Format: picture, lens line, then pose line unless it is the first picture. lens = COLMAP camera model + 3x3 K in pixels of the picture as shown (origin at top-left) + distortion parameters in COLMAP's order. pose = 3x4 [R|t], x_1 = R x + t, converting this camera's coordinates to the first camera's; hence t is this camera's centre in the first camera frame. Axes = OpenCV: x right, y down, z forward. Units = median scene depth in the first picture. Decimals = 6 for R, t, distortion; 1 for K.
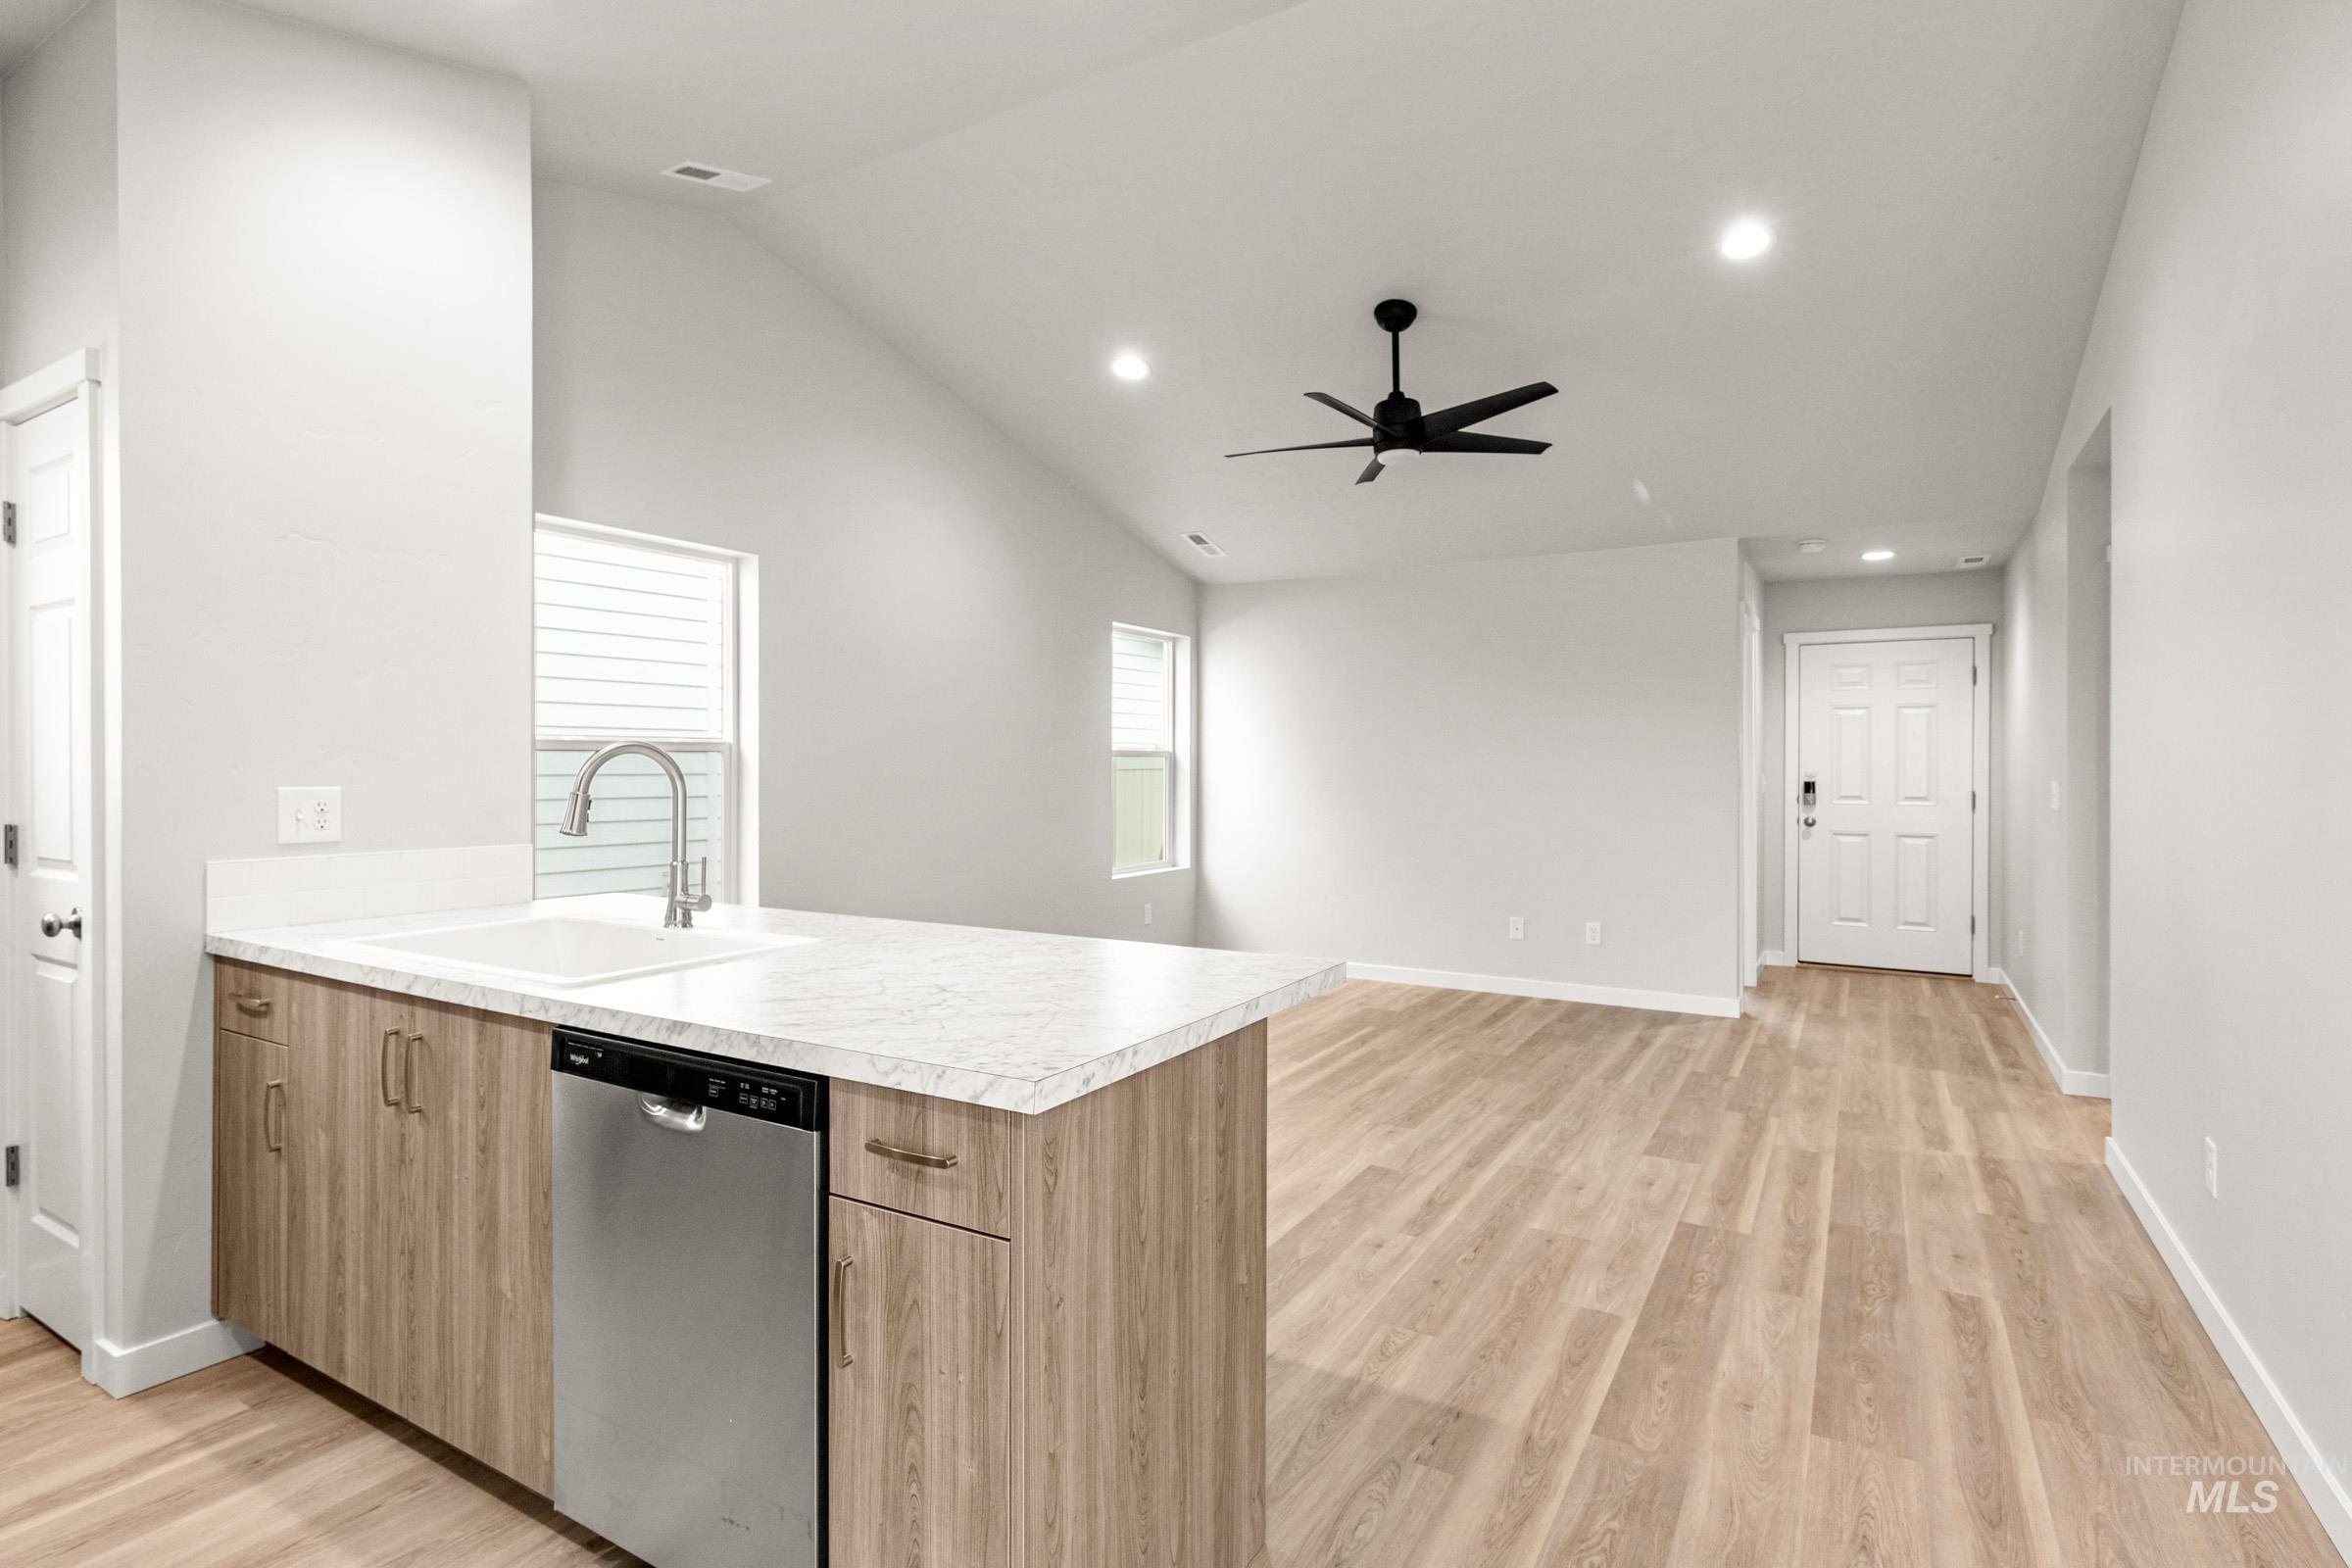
lens RADIAL K [[1158.2, 0, 1176.0], [0, 1158.2, 770.1], [0, 0, 1]] dist [0.010191, 0.000403]
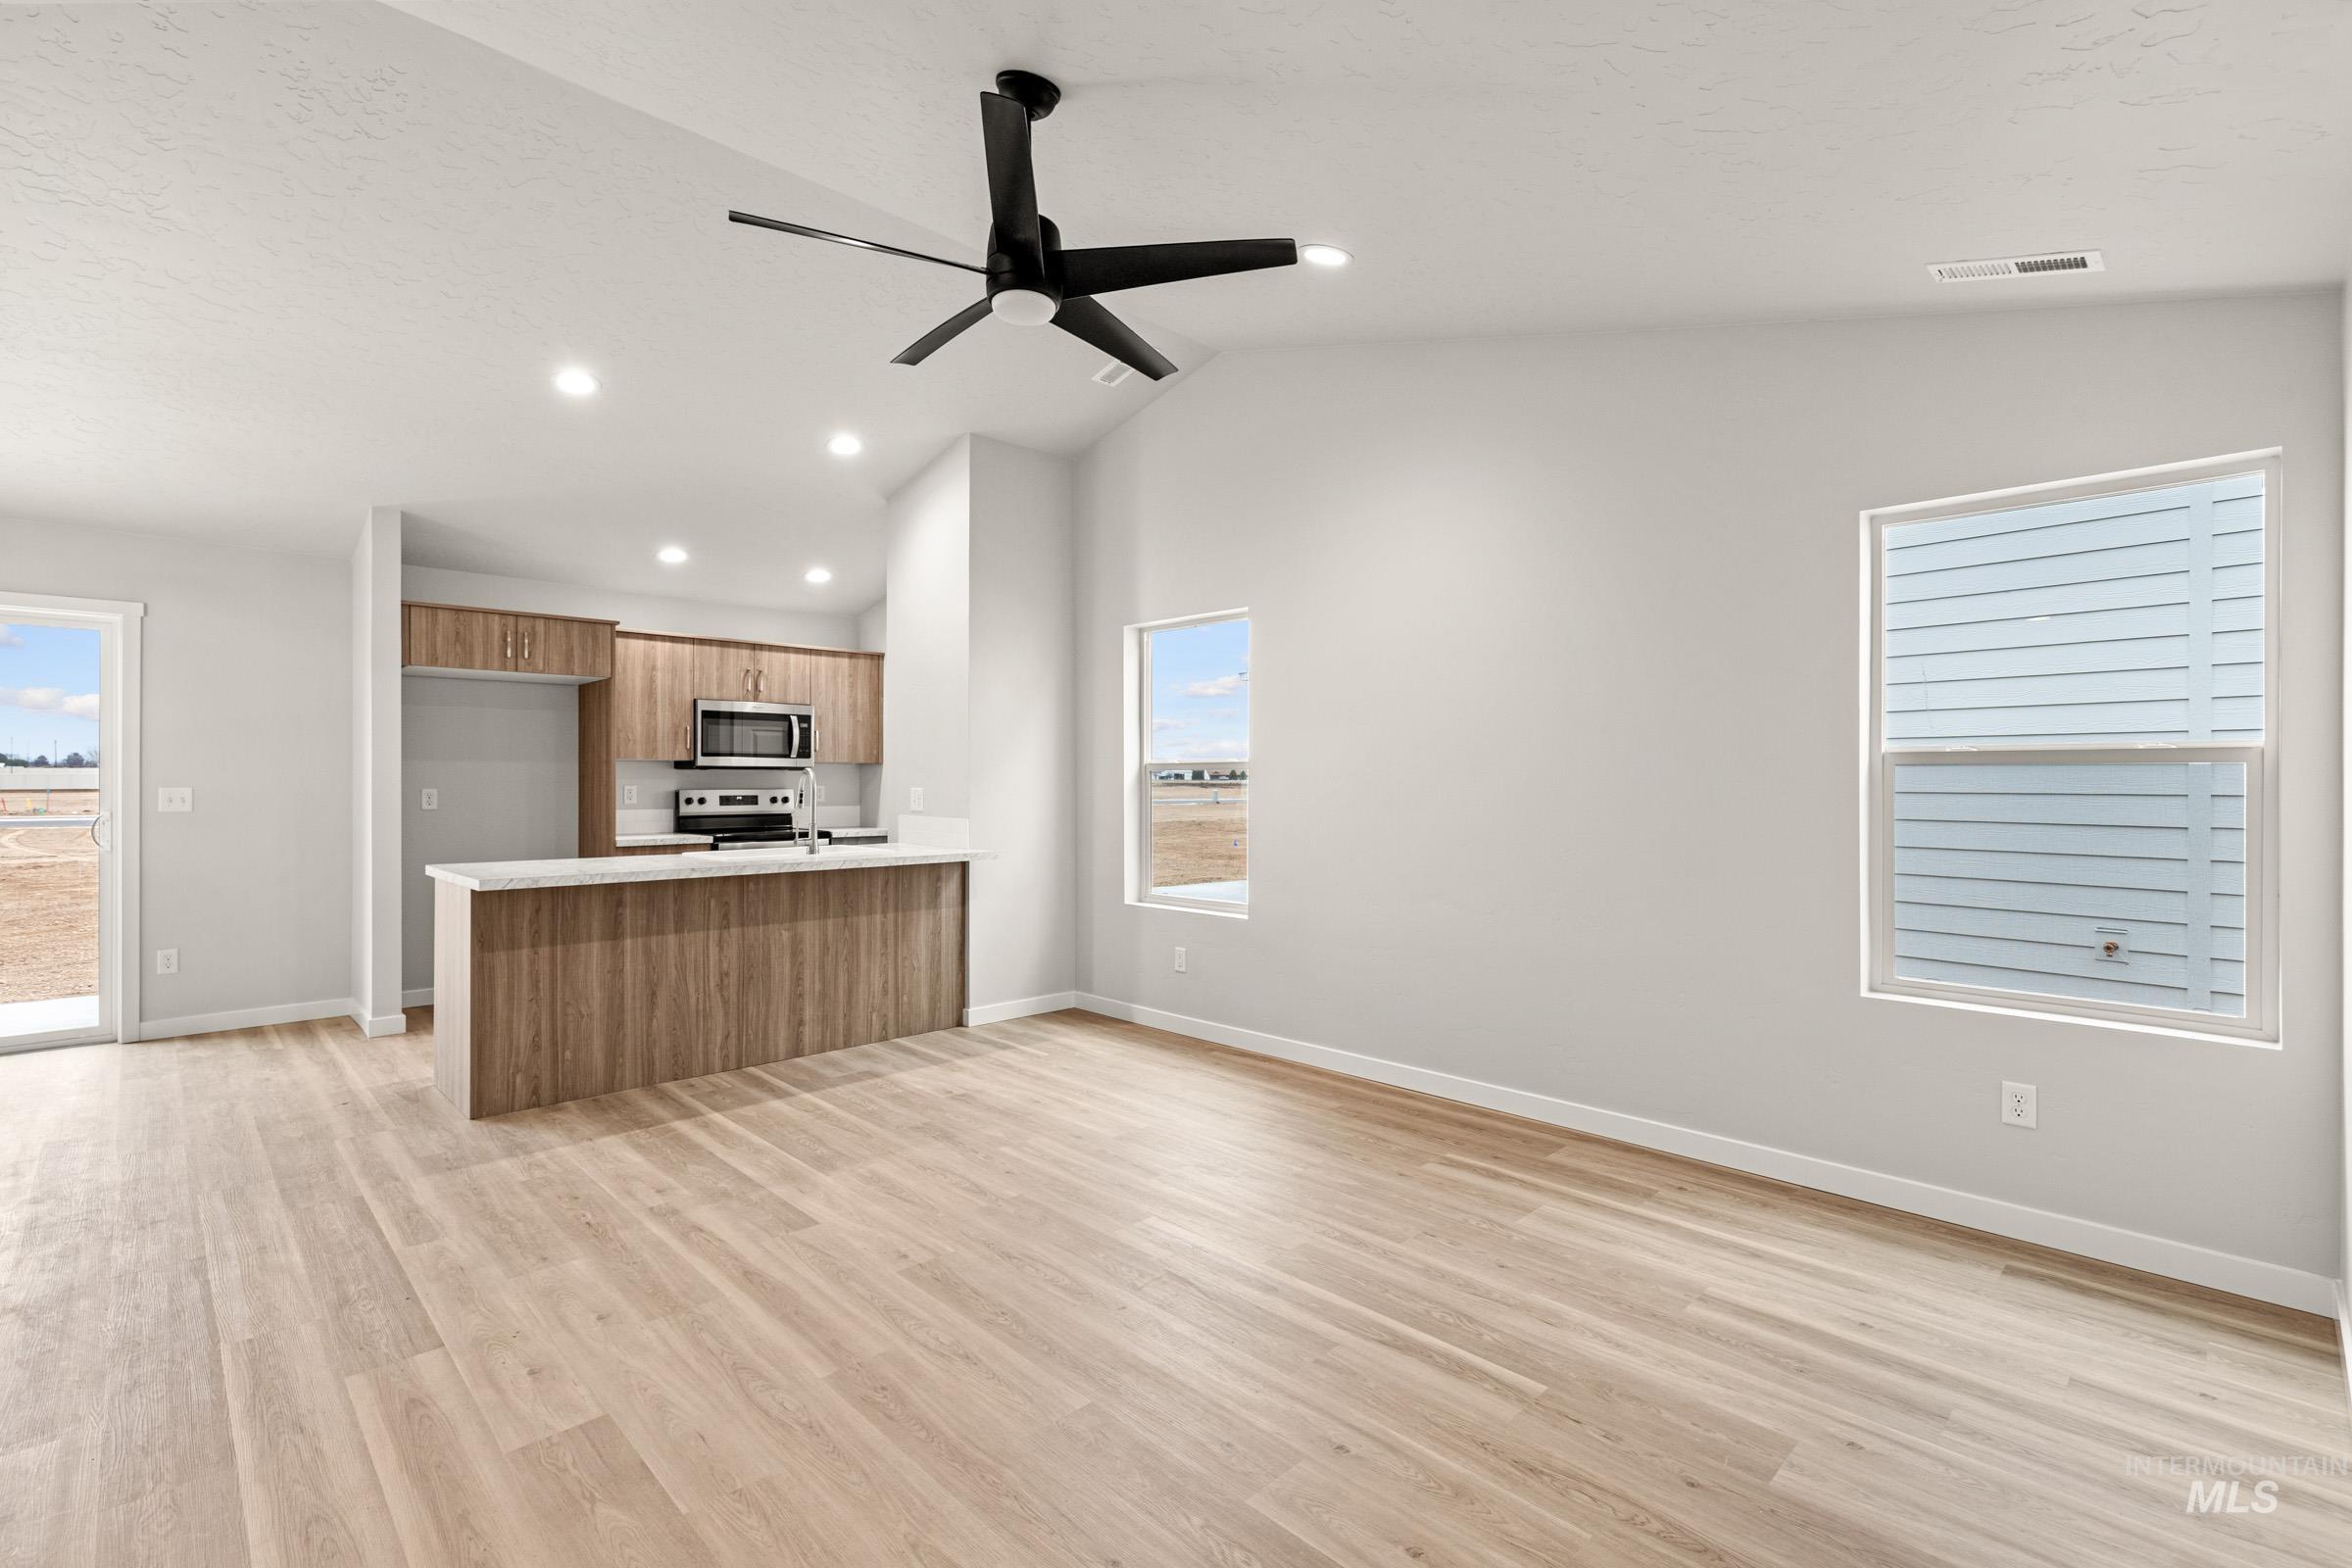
lens RADIAL K [[1056.6, 0, 1170.2], [0, 1056.6, 782.3], [0, 0, 1]] dist [0.007255, 0.000588]
pose [[-0.257145, 0.003386, -0.966367, 0.620385], [-0.005775, 0.999971, 0.005040, -0.005956], [0.966356, 0.006877, -0.257117, 1.023508]]
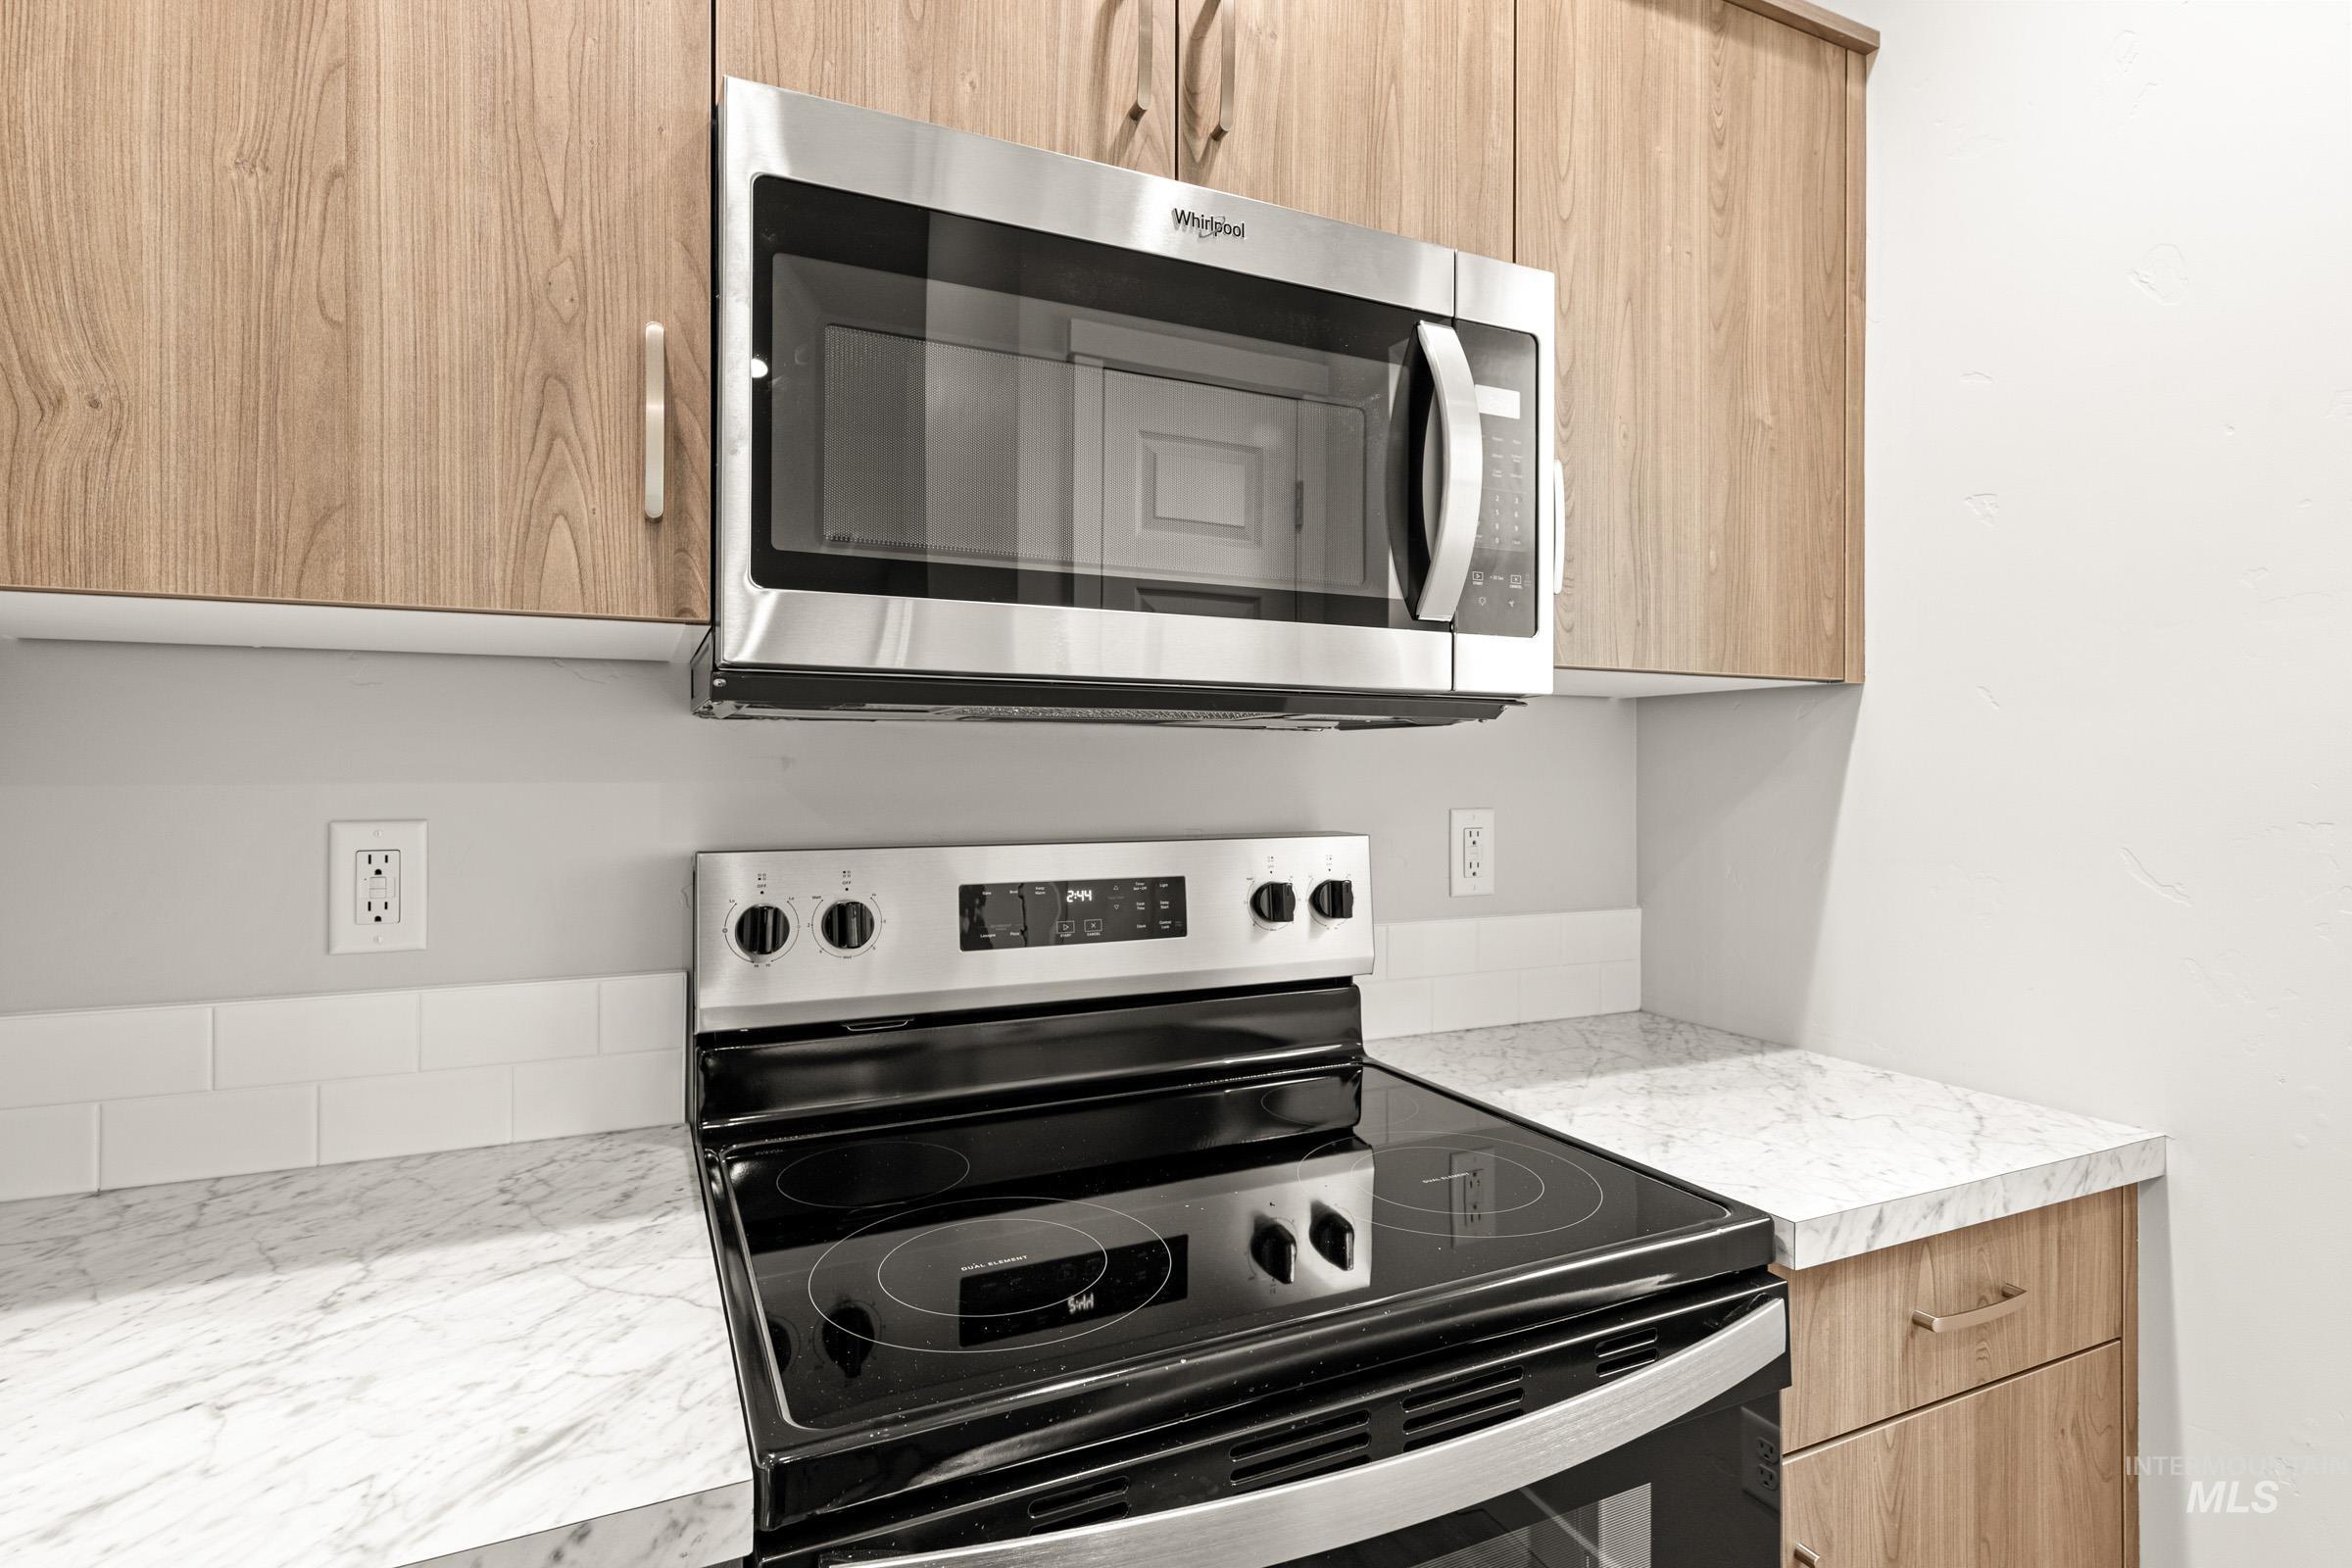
lens RADIAL K [[1158.2, 0, 1175.3], [0, 1158.2, 775.5], [0, 0, 1]] dist [0.010191, 0.000403]
pose [[-0.556928, 0.004201, -0.830550, -0.331358], [-0.002119, 0.999977, 0.006480, -0.002648], [0.830558, 0.005369, -0.556907, 0.312070]]
